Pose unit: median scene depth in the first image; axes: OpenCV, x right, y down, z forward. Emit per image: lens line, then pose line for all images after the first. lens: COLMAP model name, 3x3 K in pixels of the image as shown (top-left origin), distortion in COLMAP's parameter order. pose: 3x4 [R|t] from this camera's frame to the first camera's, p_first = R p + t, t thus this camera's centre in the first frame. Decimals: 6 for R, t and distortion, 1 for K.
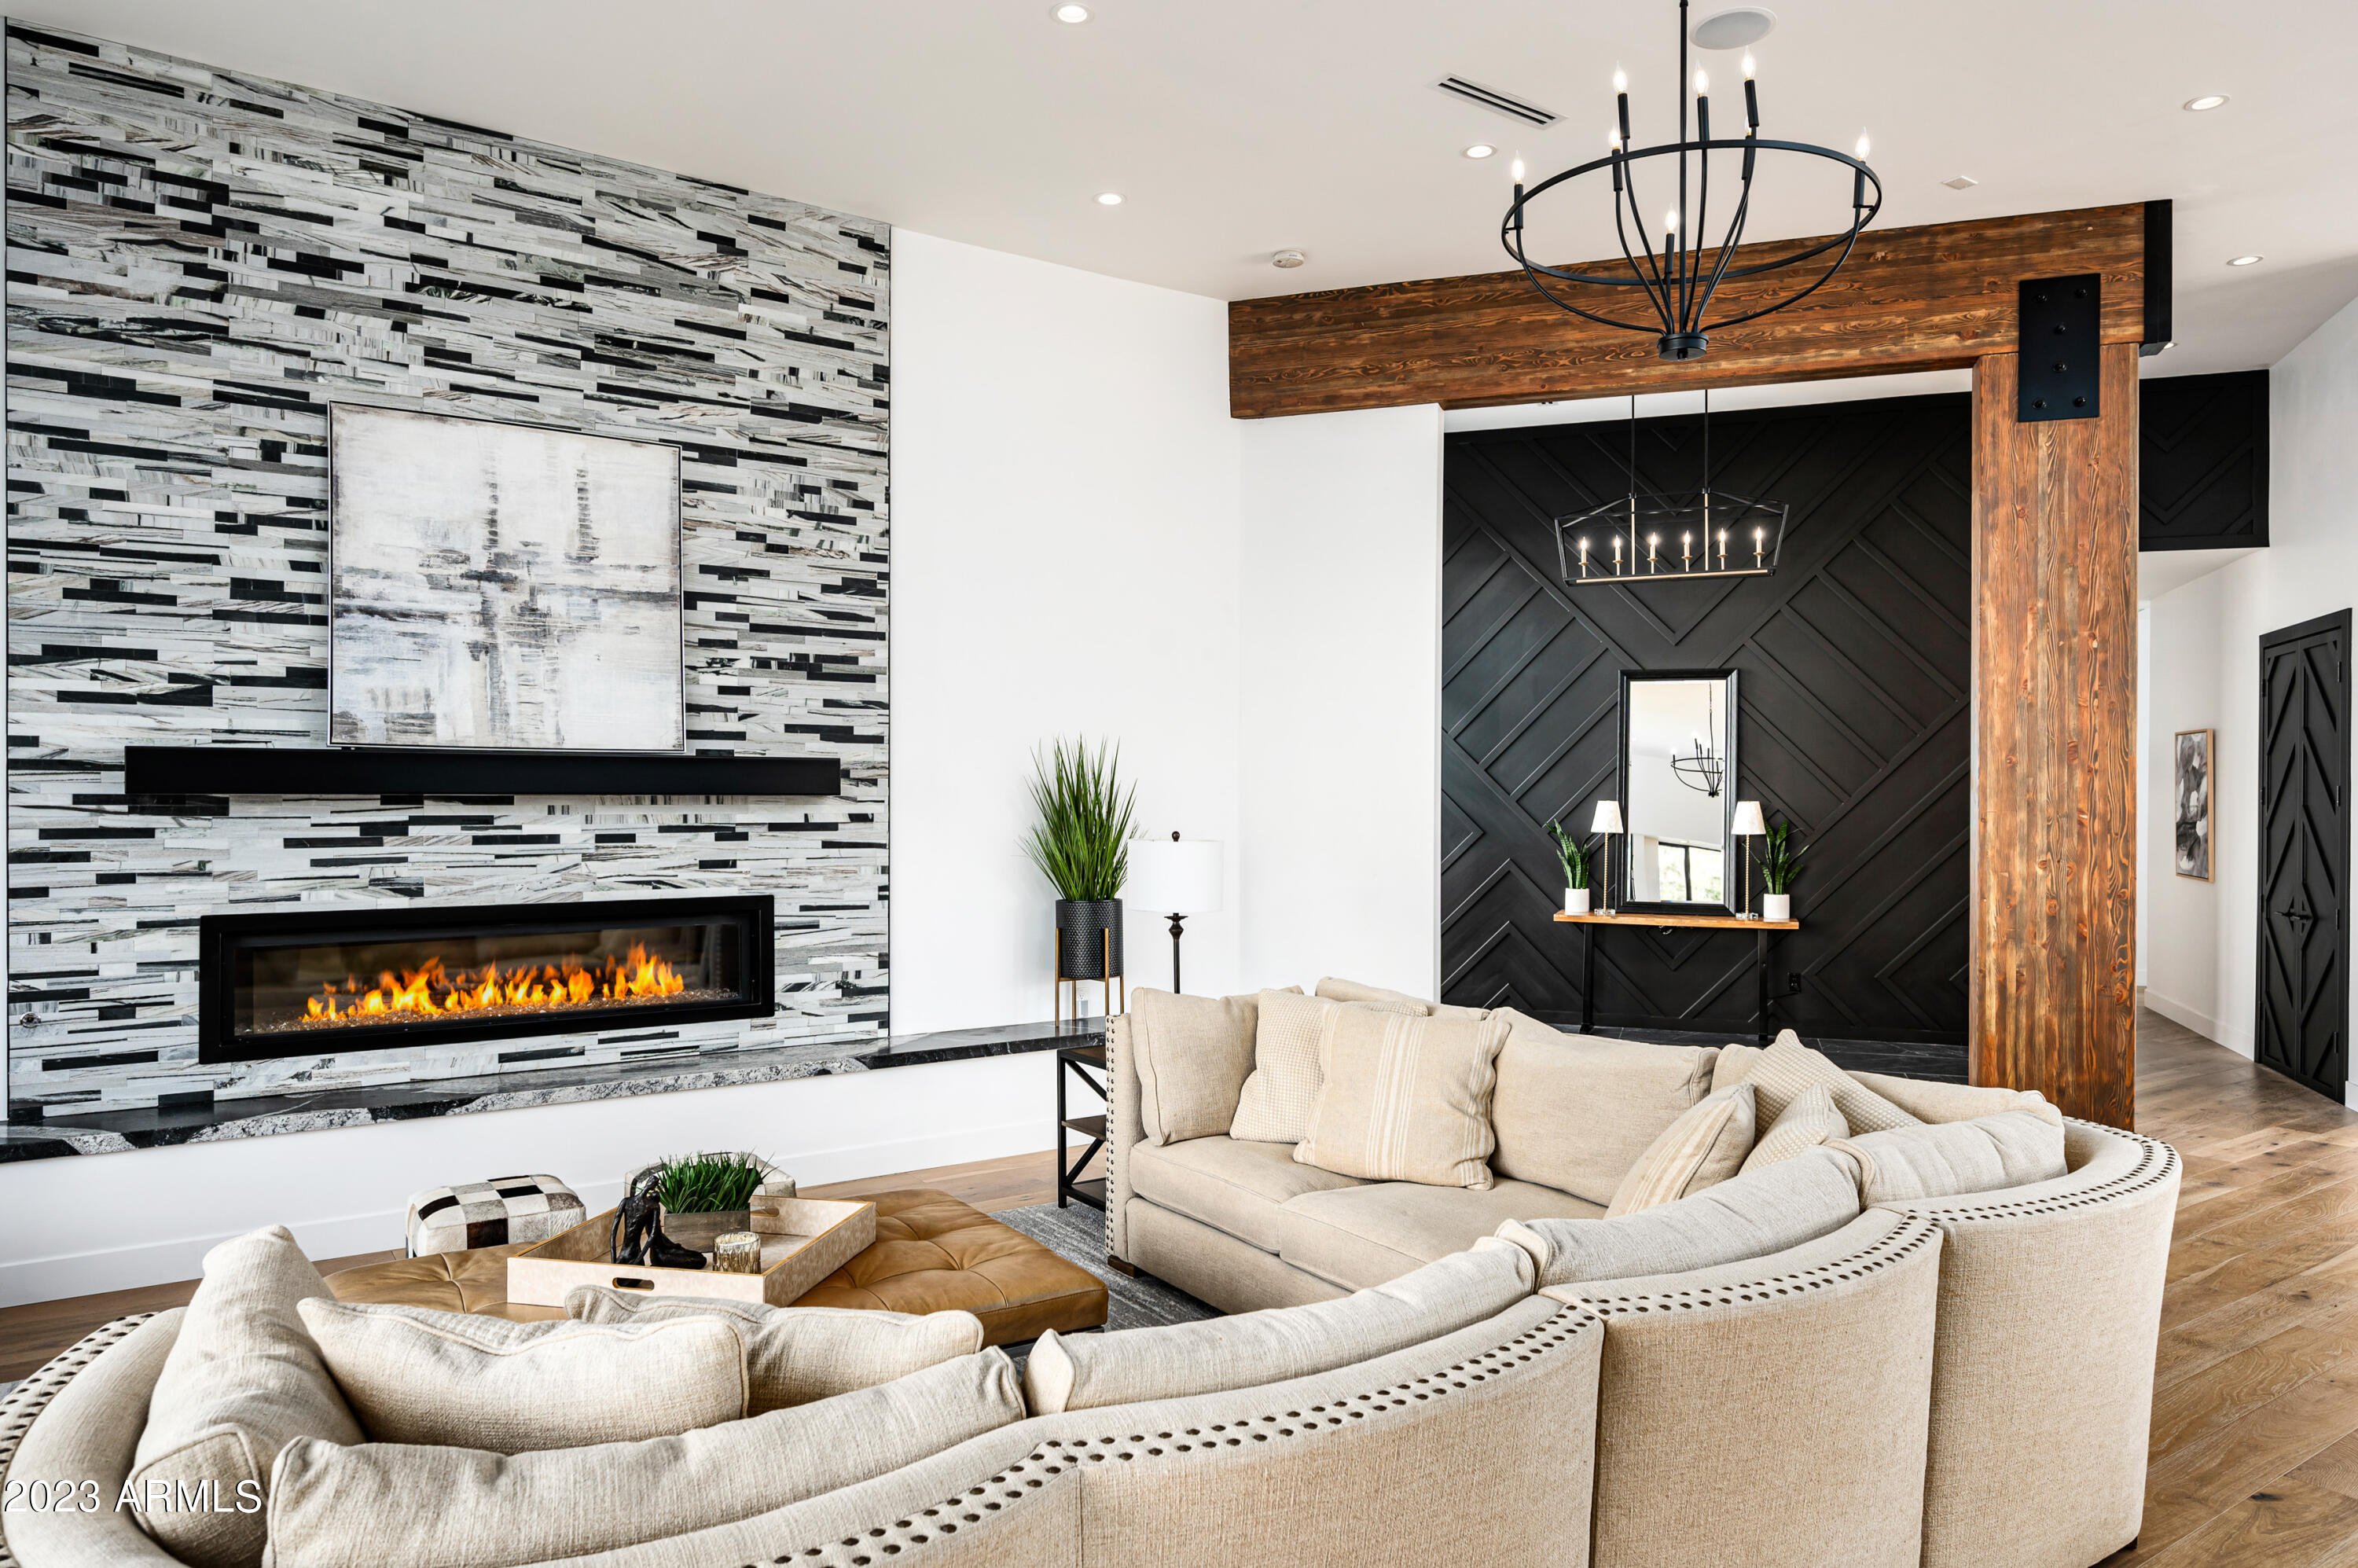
lens RADIAL K [[1475.1, 0, 1217.0], [0, 1475.1, 803.2], [0, 0, 1]] dist [-0.001373, -0.001794]
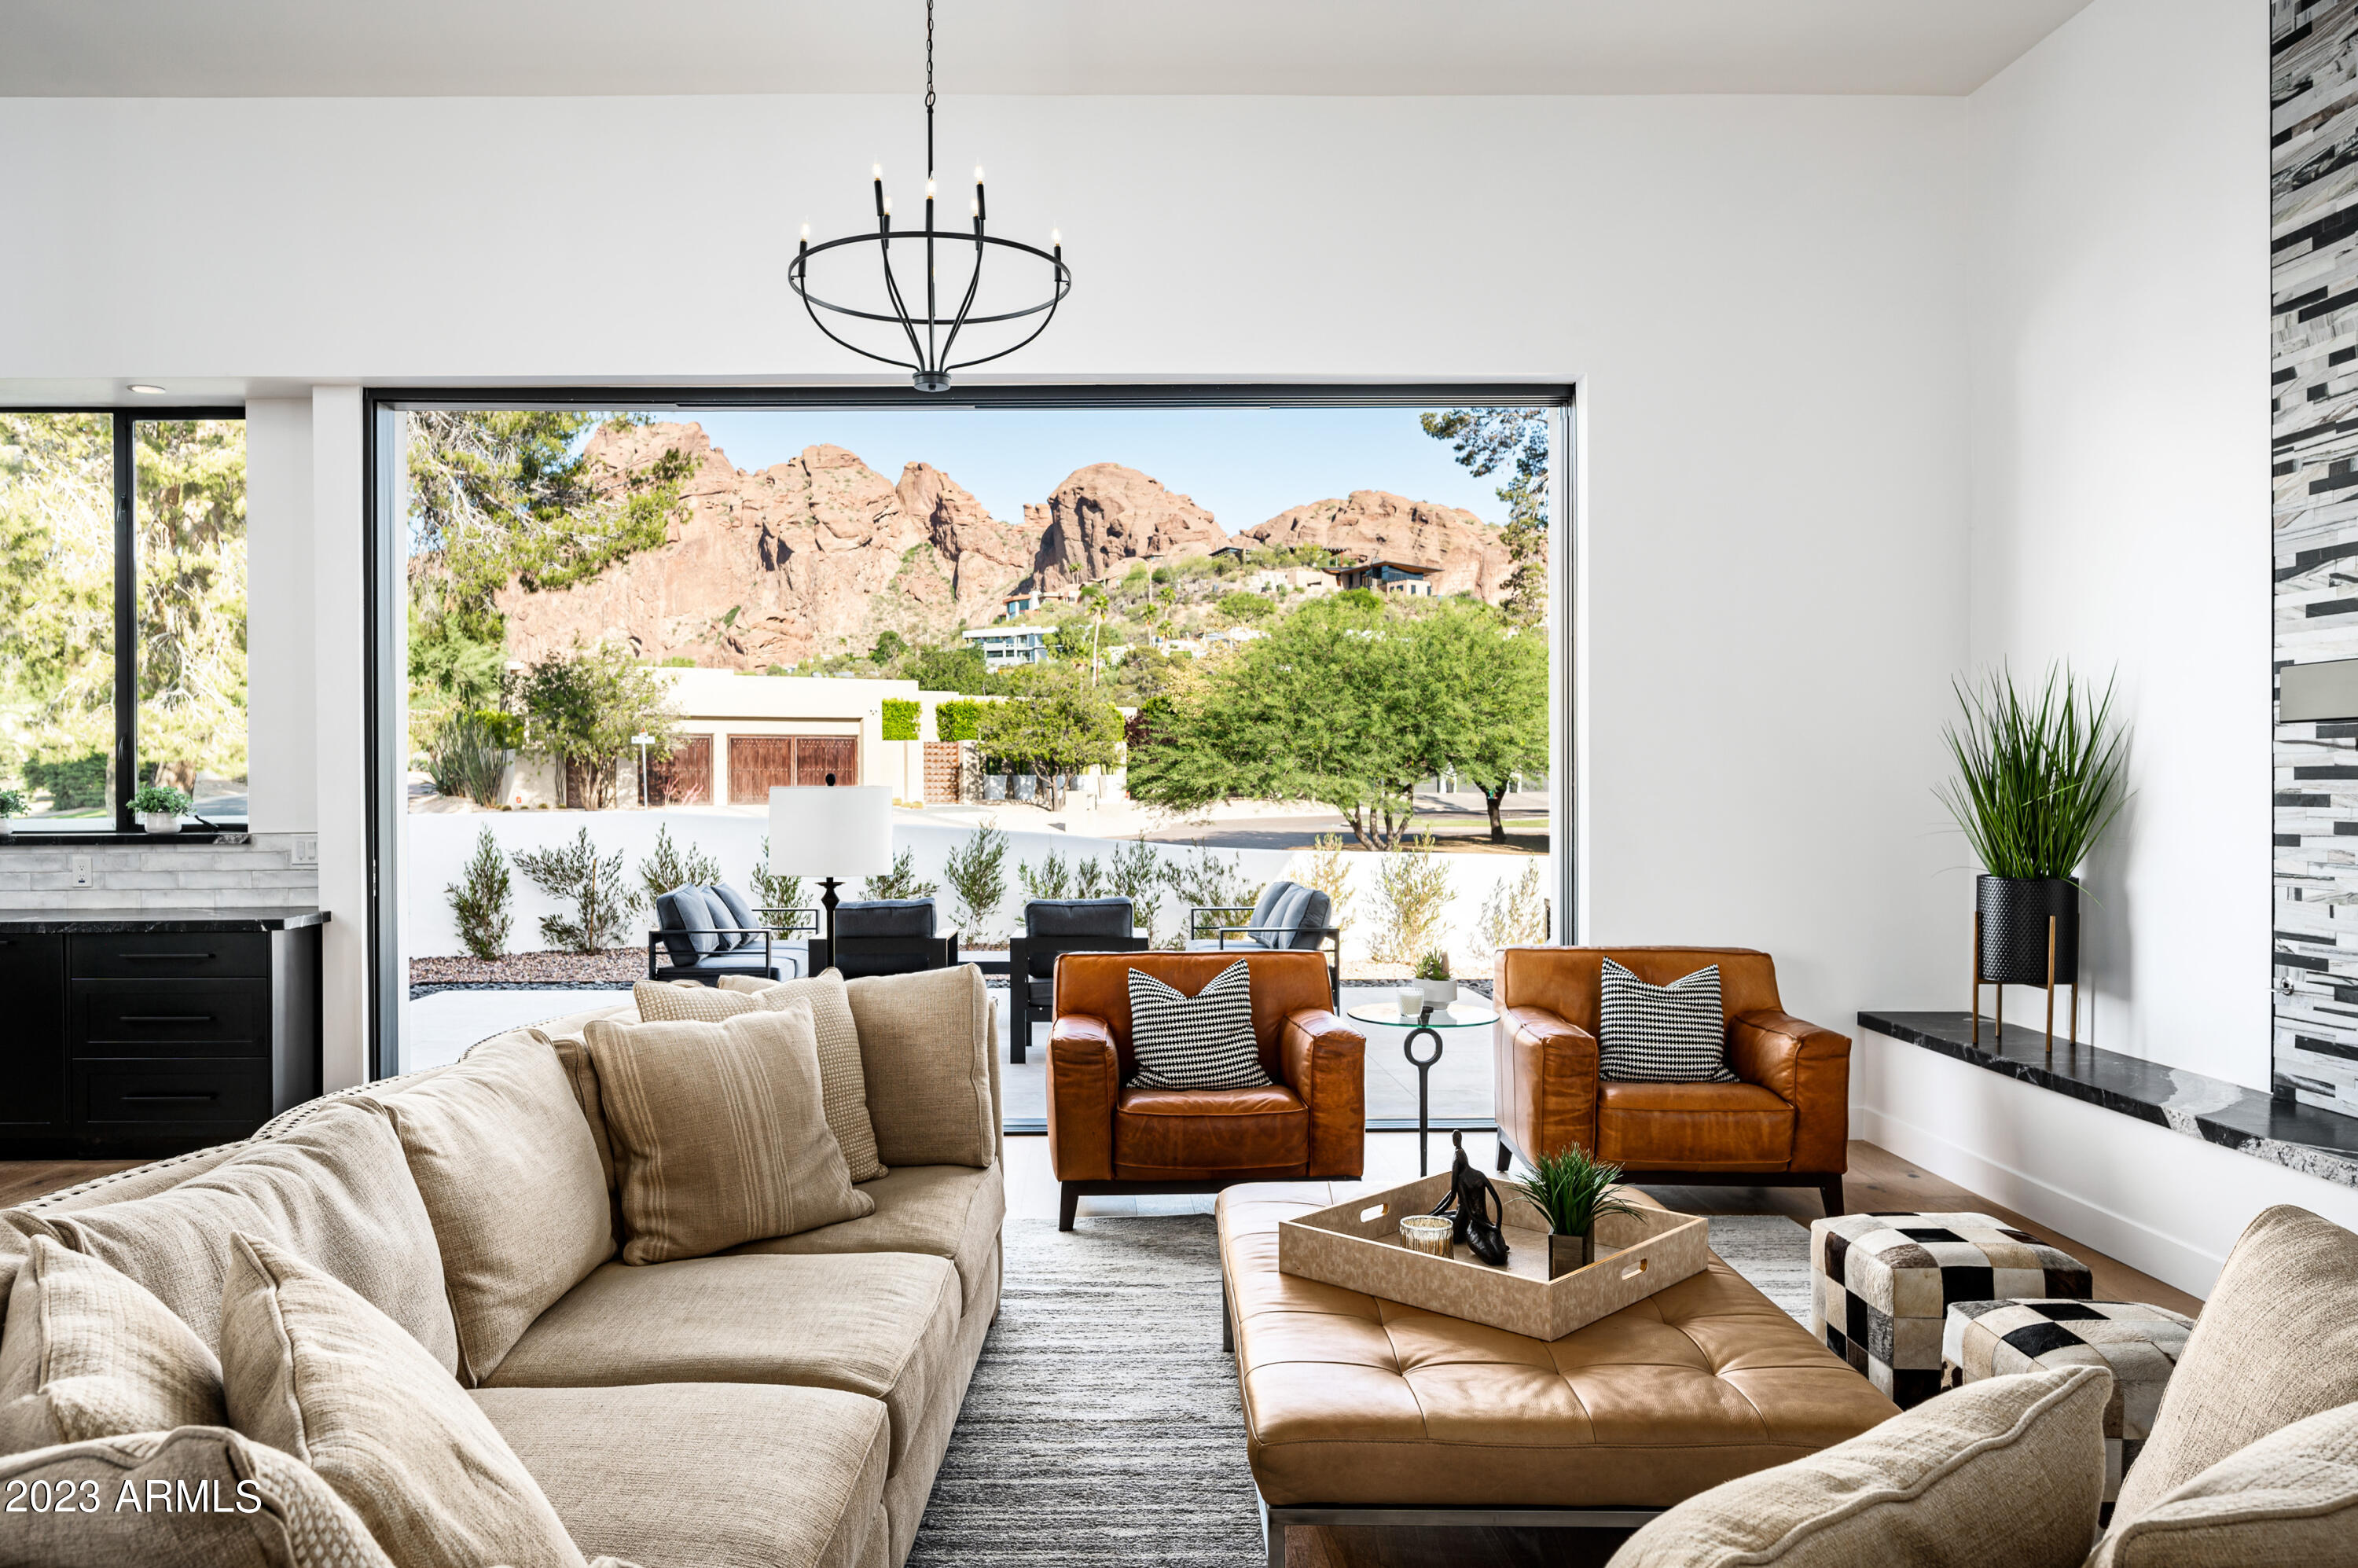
lens RADIAL K [[1671.5, 0, 1135.2], [0, 1671.5, 803.0], [0, 0, 1]] dist [-0.004549, -0.000407]
pose [[-0.550657, 0.008378, -0.834690, 0.301158], [-0.003402, 0.999919, 0.012280, 0.022090], [0.834725, 0.009602, -0.550584, 0.744503]]
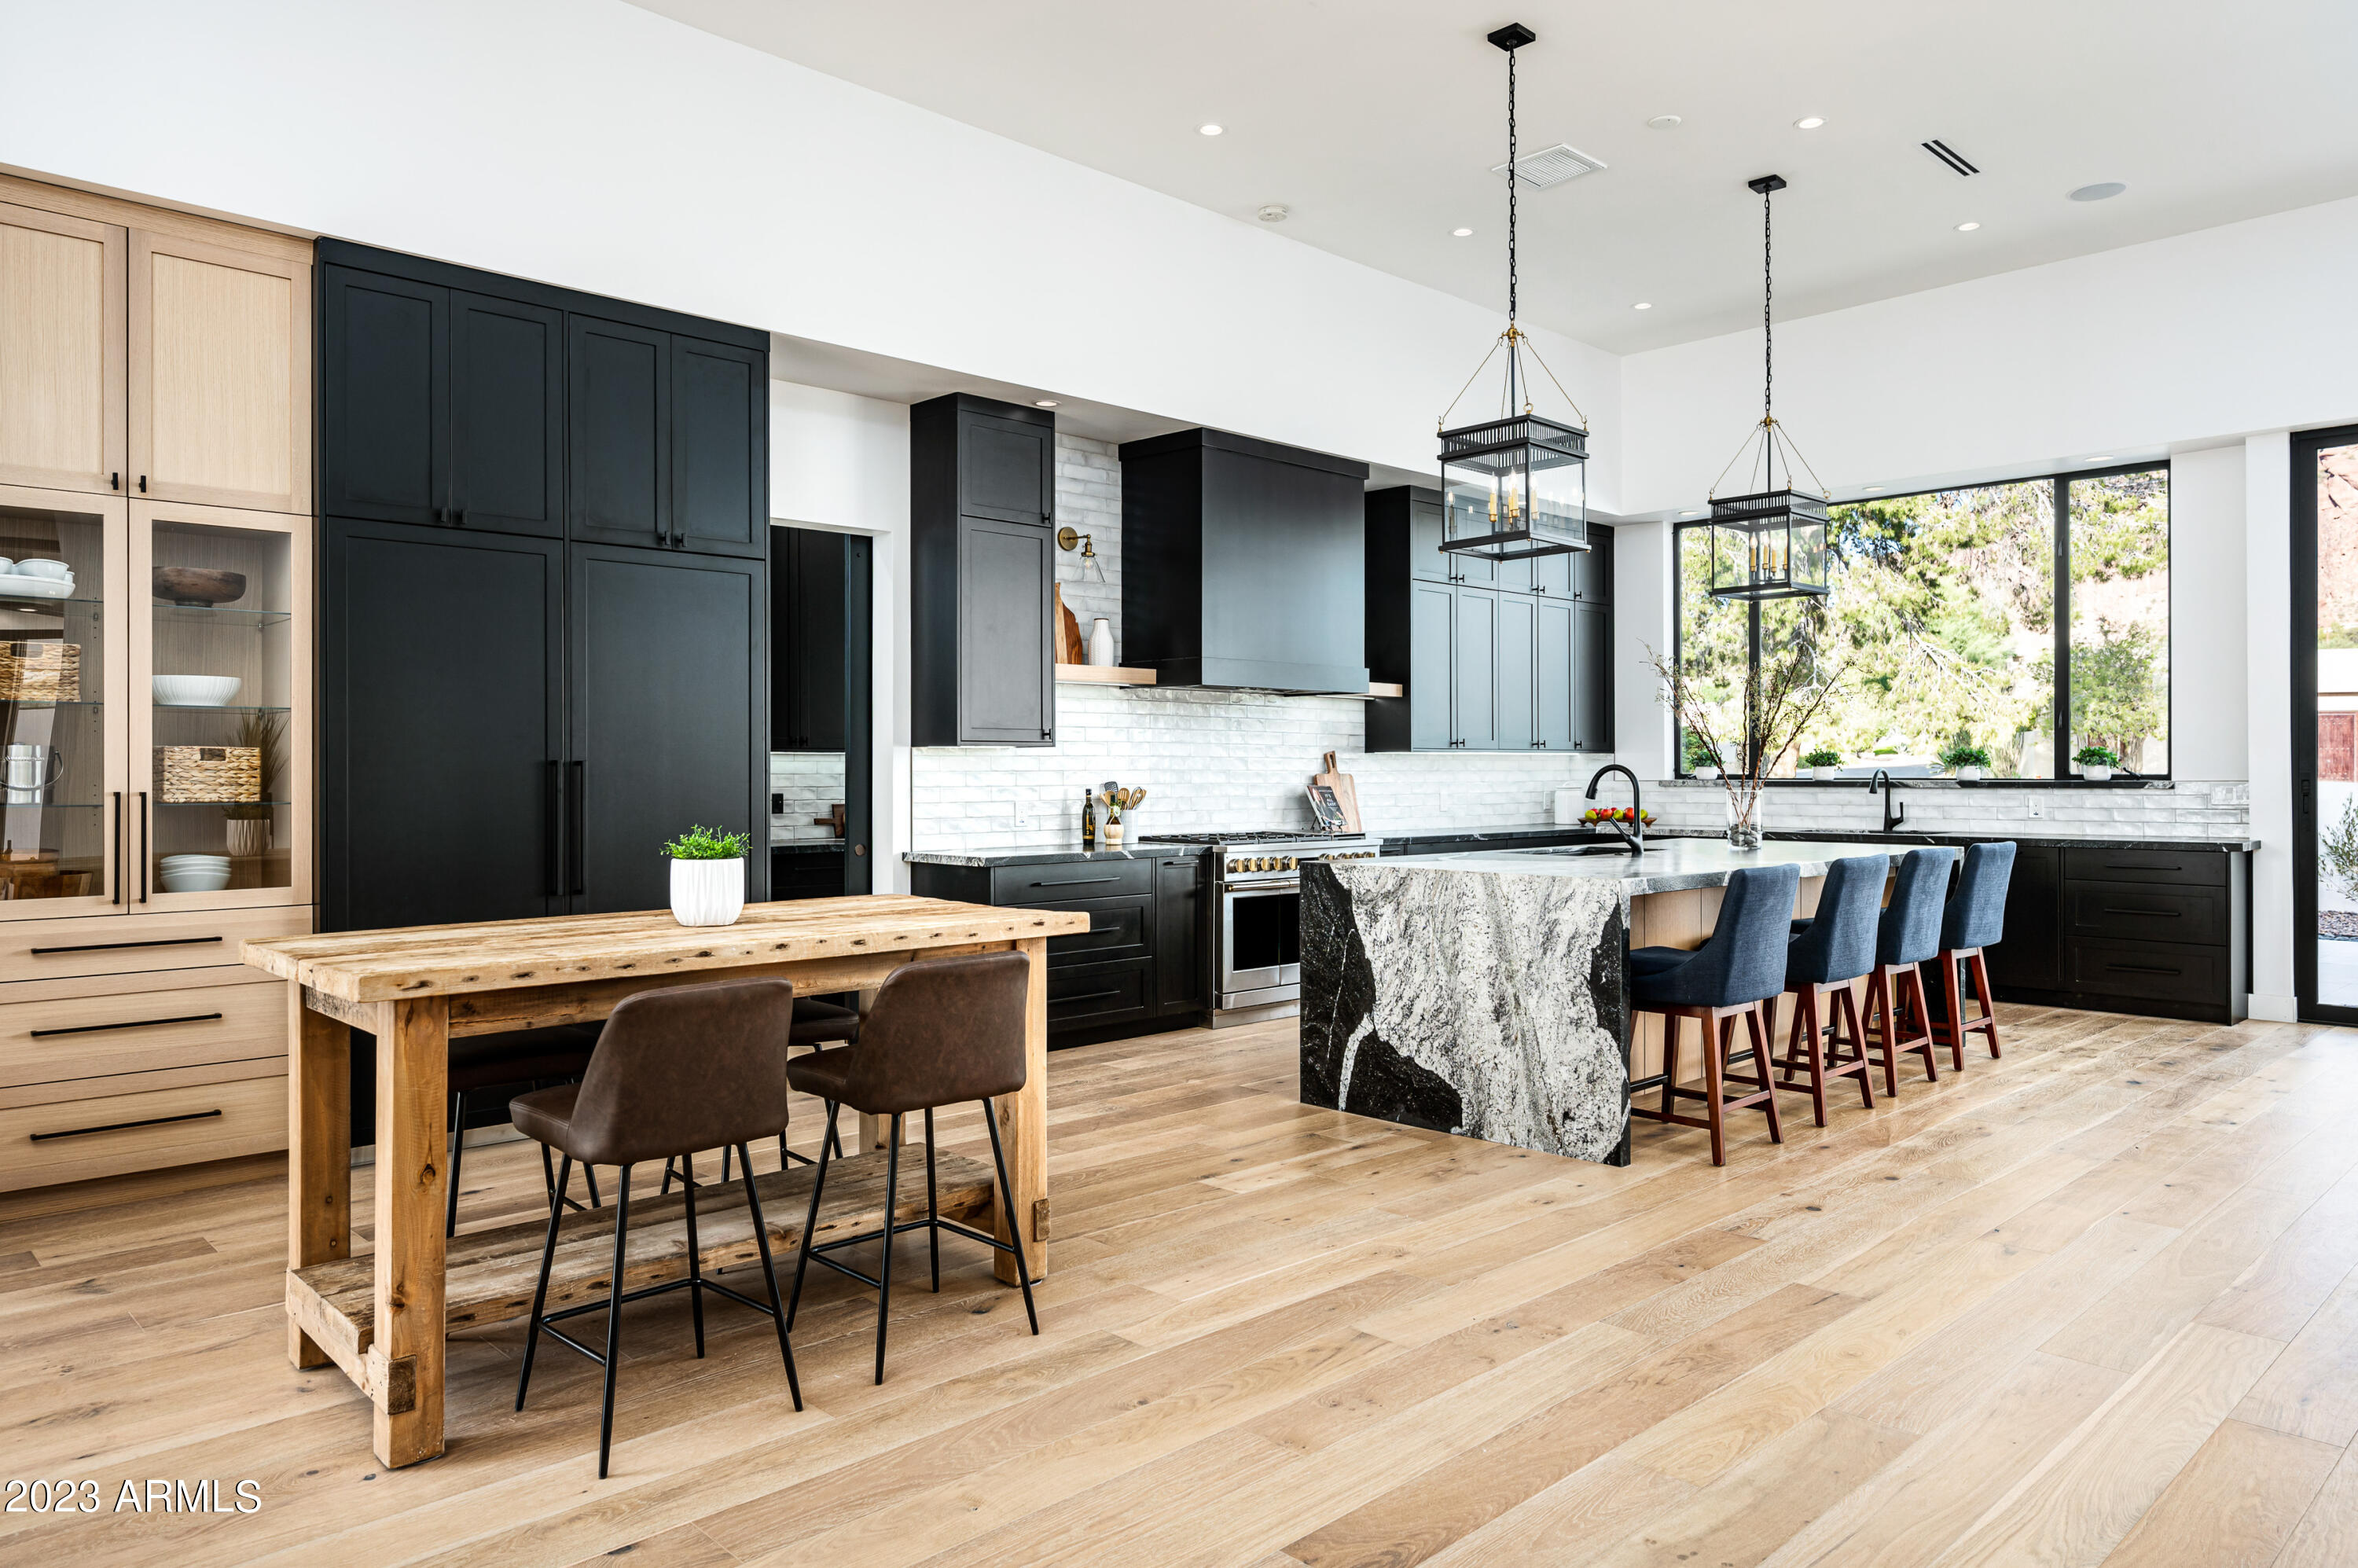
lens RADIAL K [[1550.5, 0, 1185.3], [0, 1550.5, 754.8], [0, 0, 1]] dist [0.010697, -0.010724]
pose [[-0.986062, -0.003244, -0.166348, 0.770535], [-0.002357, 0.999982, -0.005527, 0.043873], [0.166363, -0.005058, -0.986052, 0.841979]]
